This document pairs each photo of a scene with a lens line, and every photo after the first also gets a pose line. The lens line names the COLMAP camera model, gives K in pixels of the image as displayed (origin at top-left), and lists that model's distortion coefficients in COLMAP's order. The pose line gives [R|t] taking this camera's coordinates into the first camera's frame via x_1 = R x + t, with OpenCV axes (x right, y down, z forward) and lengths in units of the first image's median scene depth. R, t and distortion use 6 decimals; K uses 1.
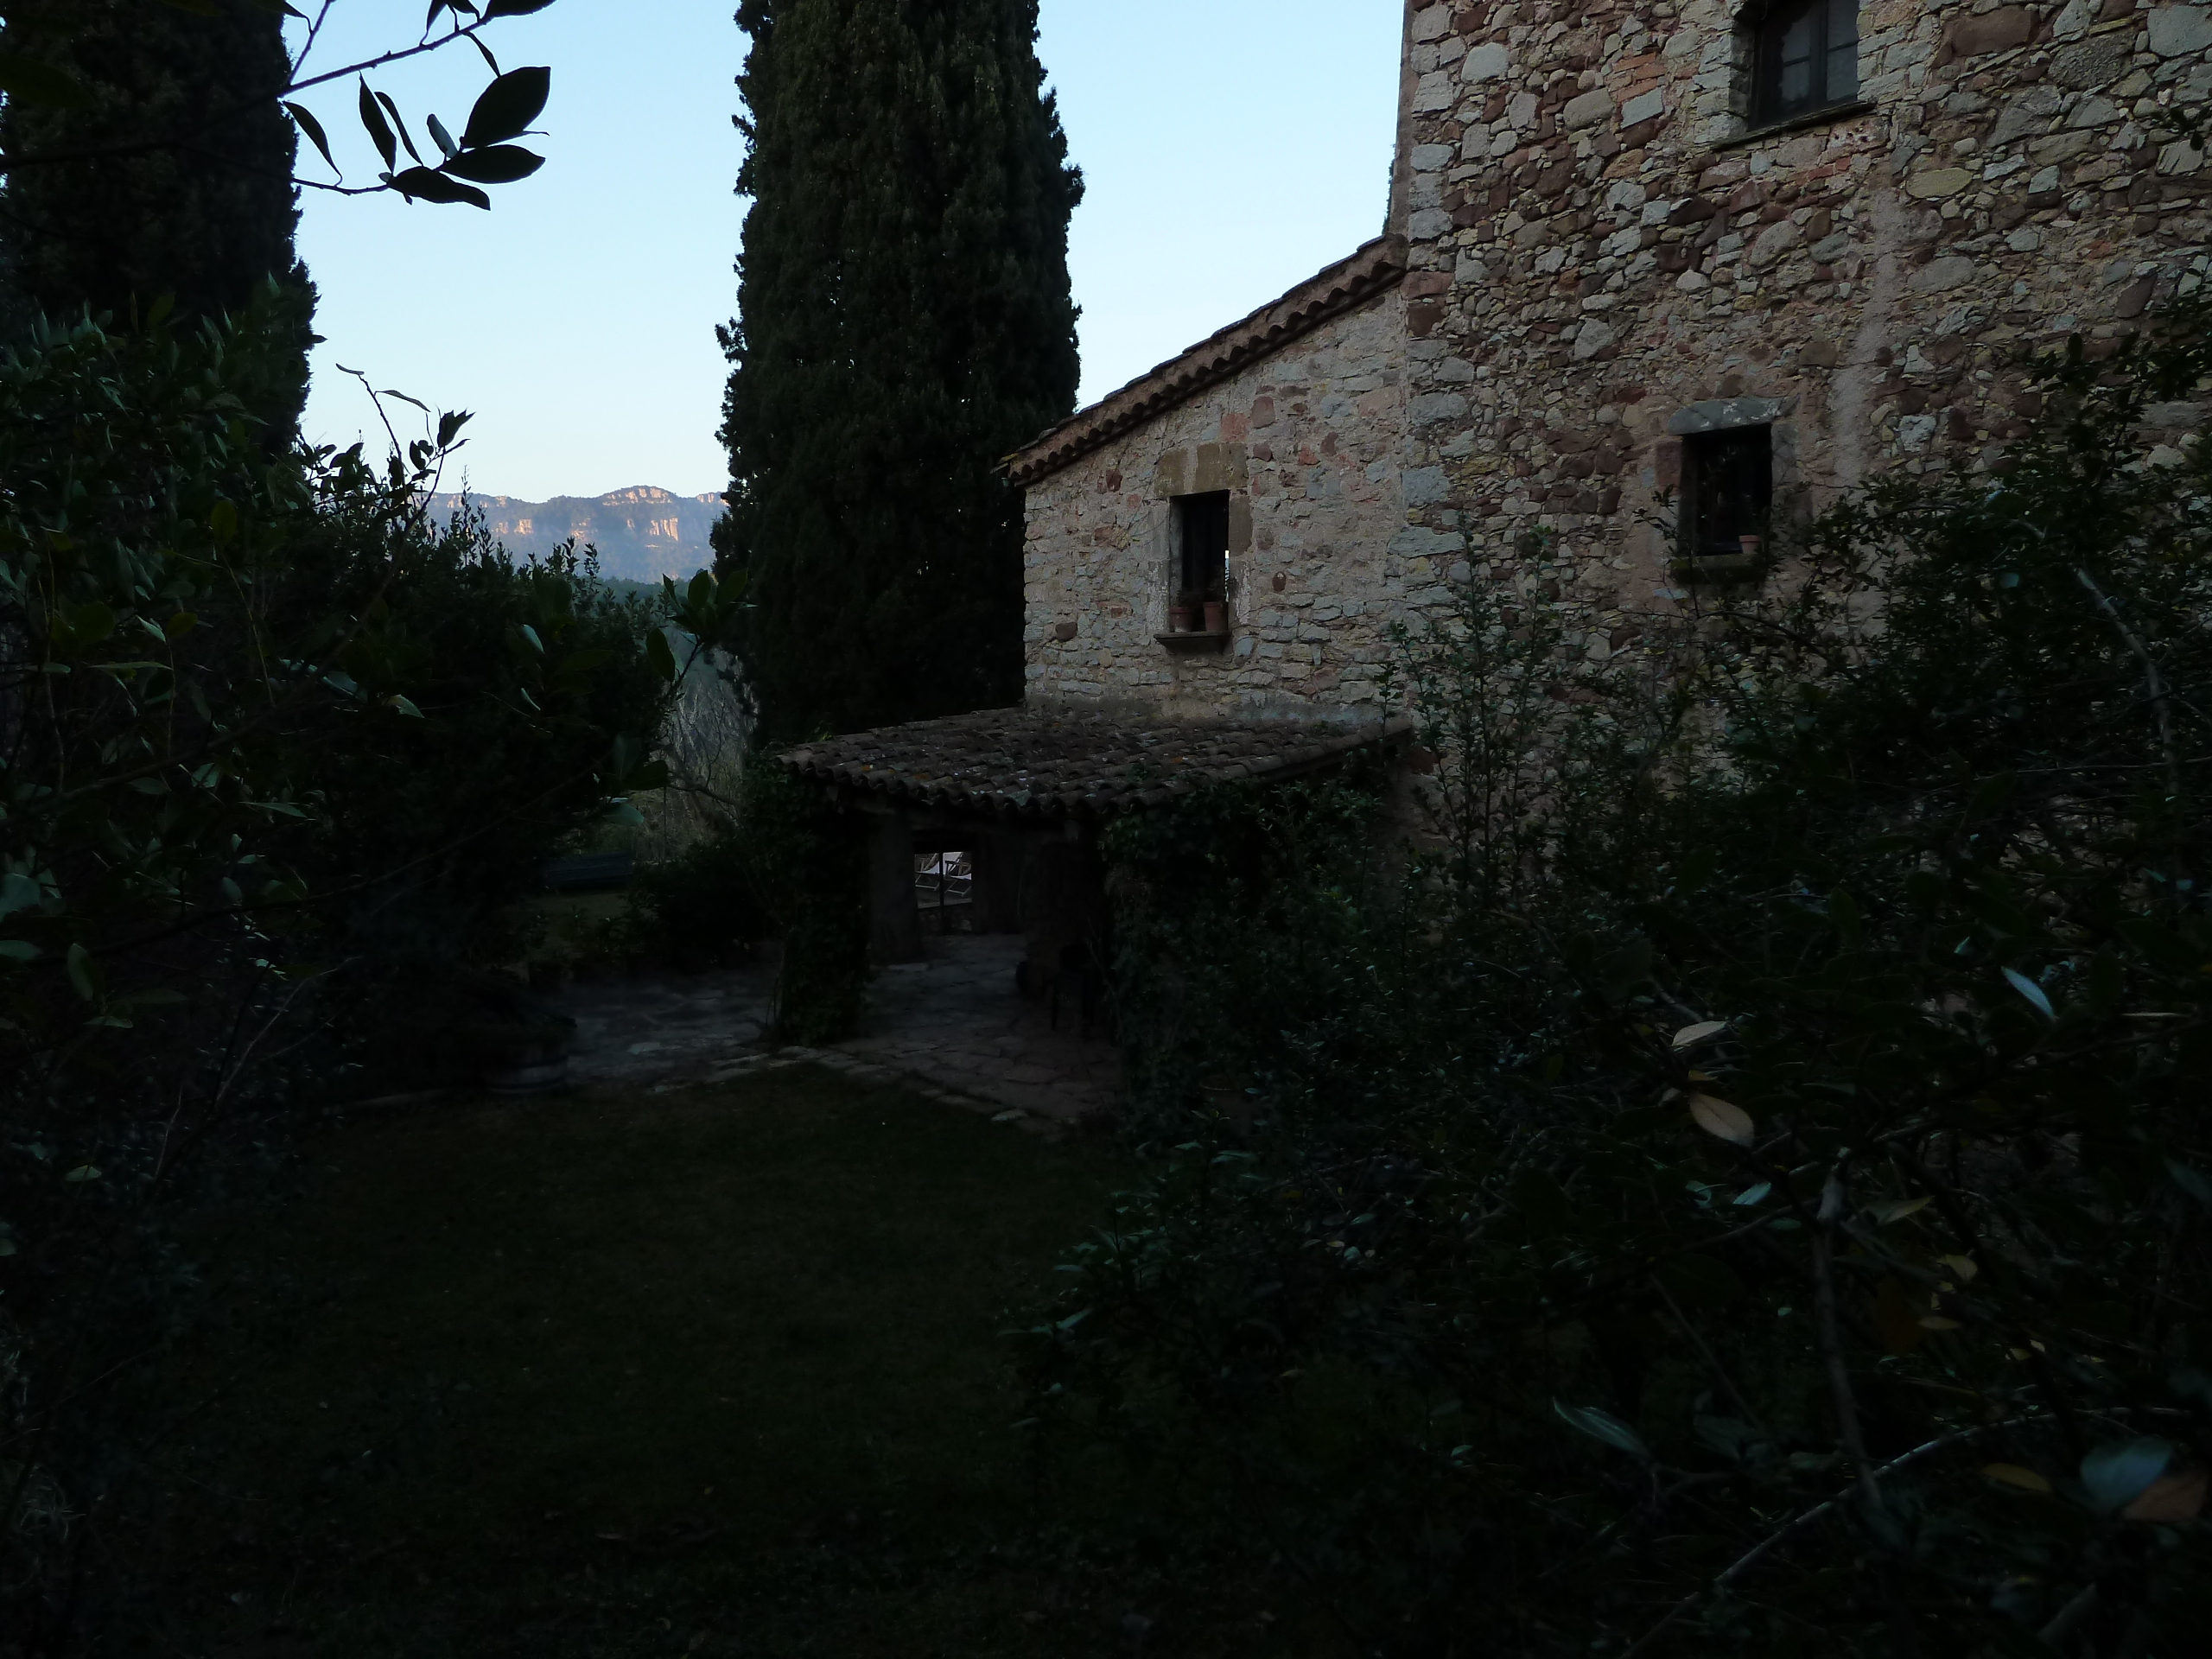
lens RADIAL K [[1606.9, 0, 1107.0], [0, 1606.9, 828.8], [0, 0, 1]] dist [-0.001648, -0.010062]
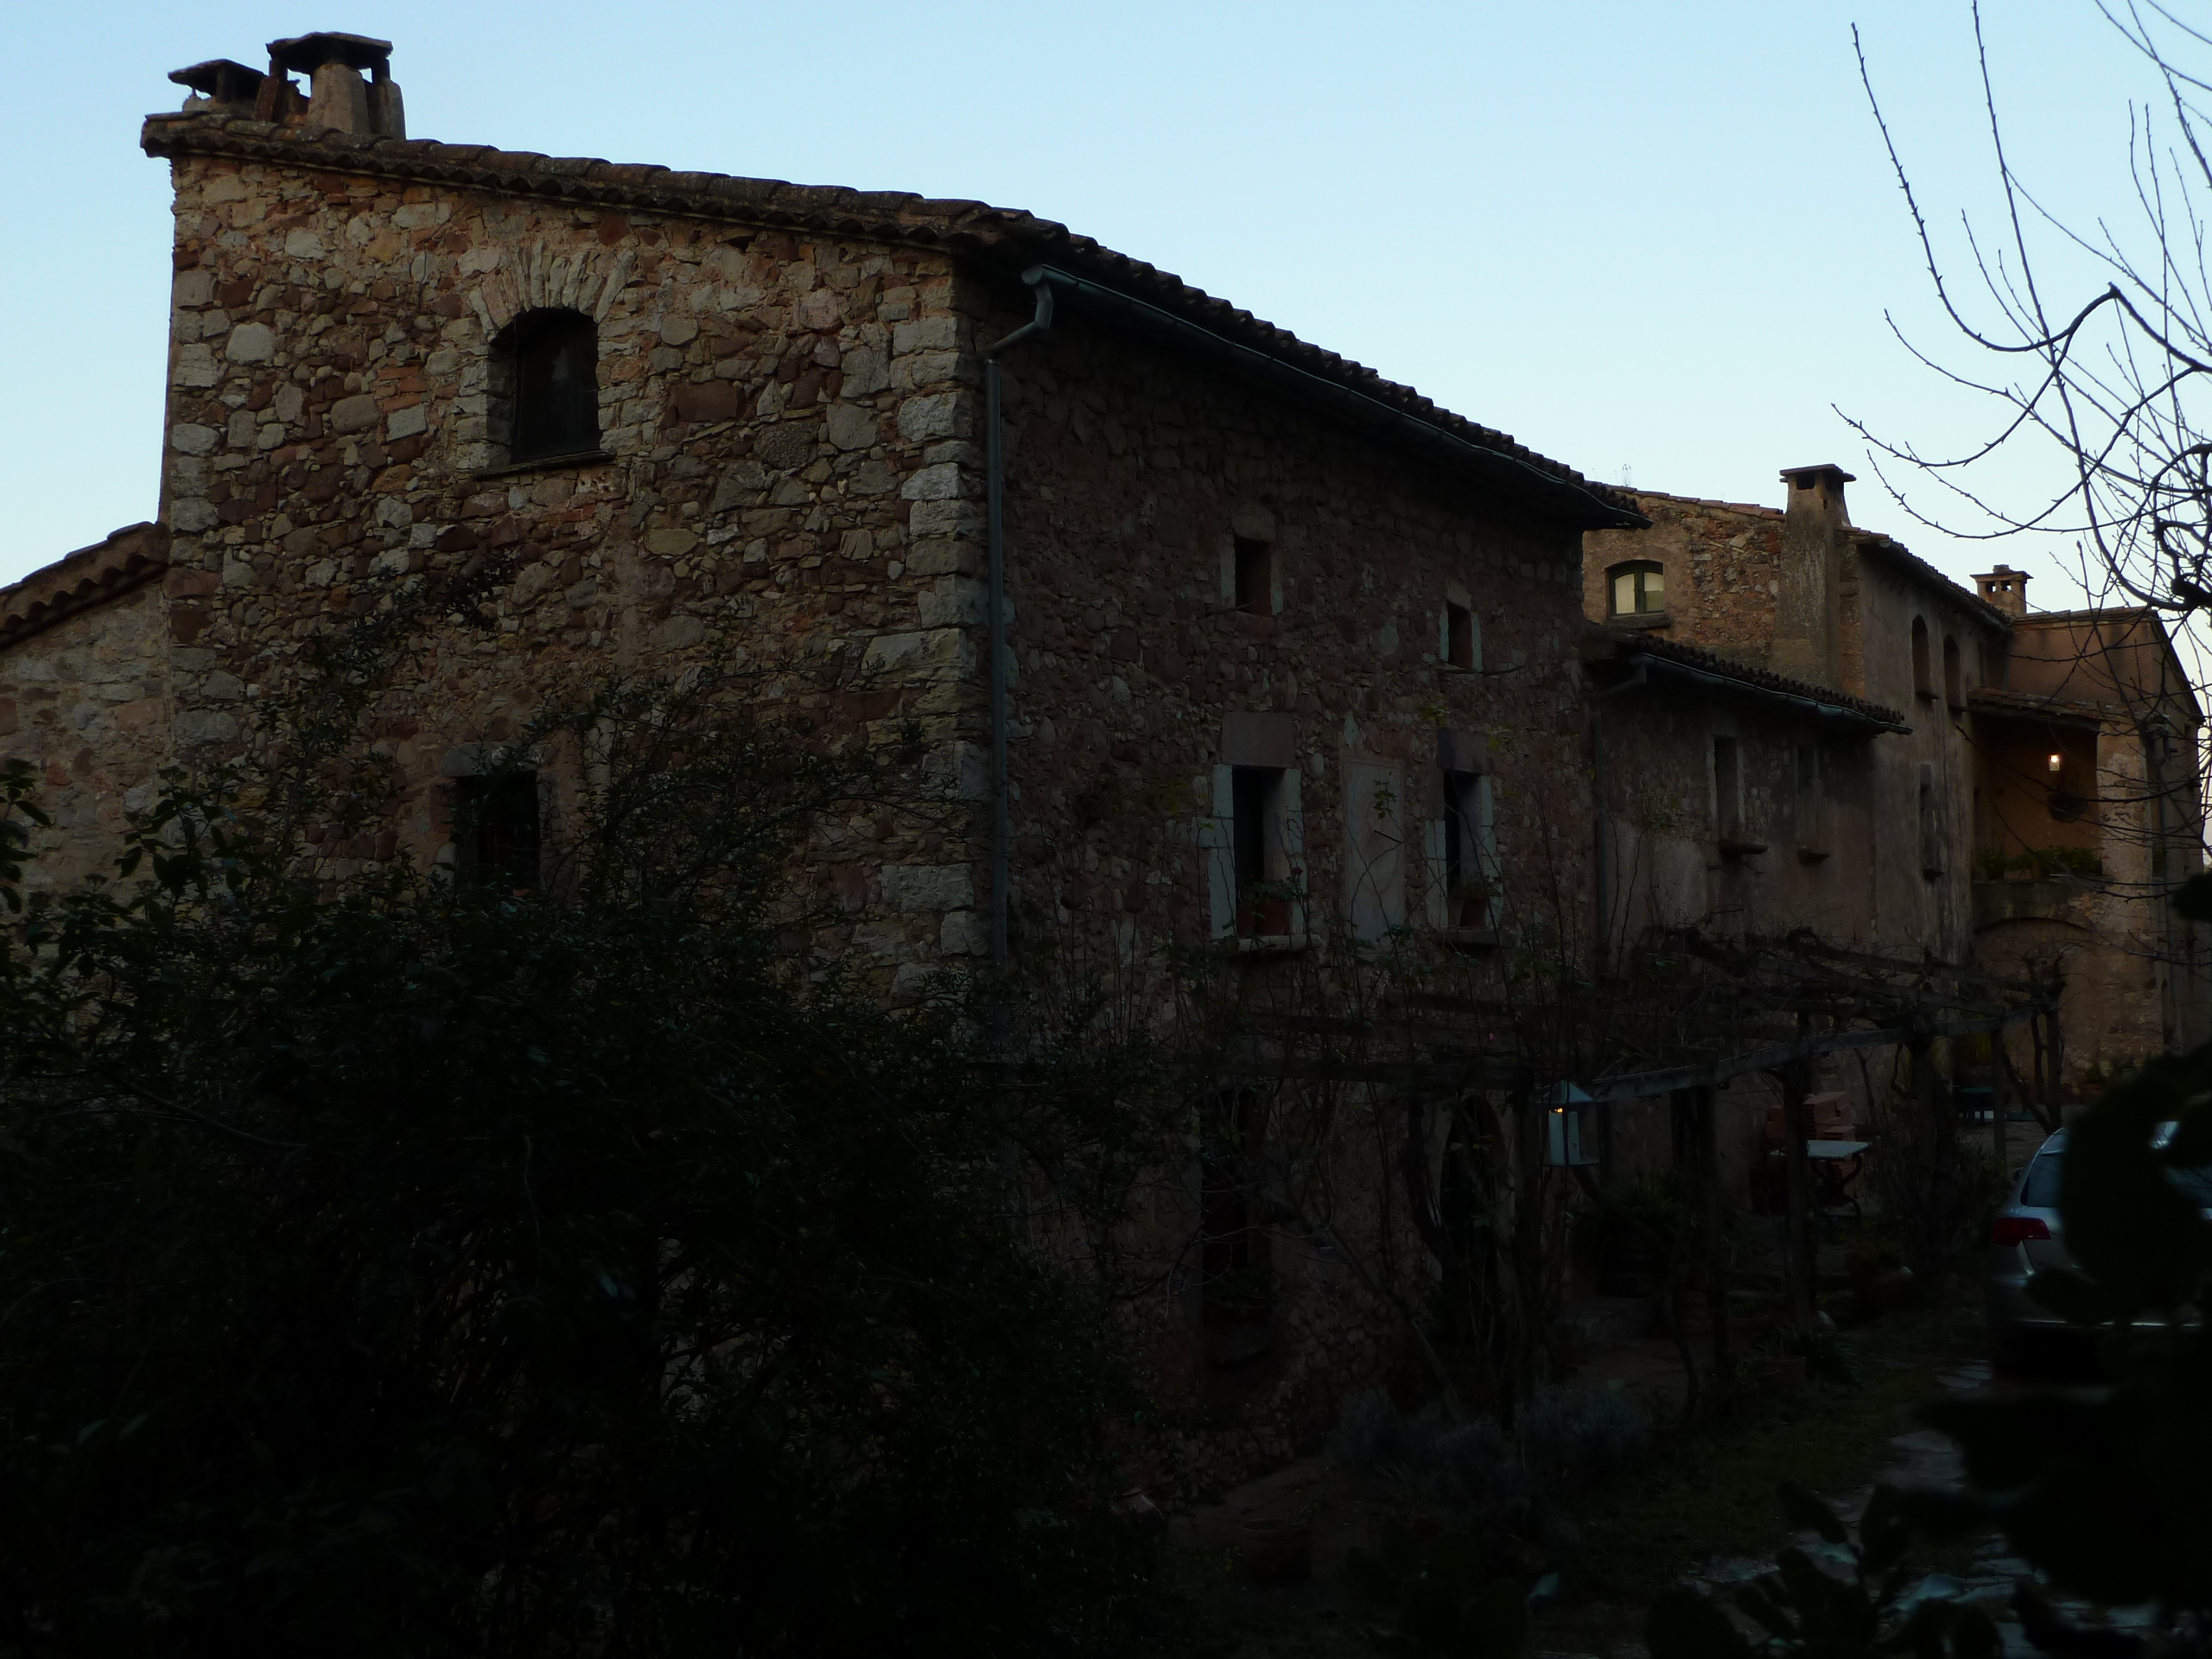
lens RADIAL K [[2588.2, 0, 1106.3], [0, 2588.2, 831.3], [0, 0, 1]] dist [-0.004908, 0.000000]
pose [[0.921350, -0.000745, 0.388732, 0.128523], [0.059354, 0.988542, -0.138784, 0.009058], [-0.384175, 0.150942, 0.910838, -0.462403]]
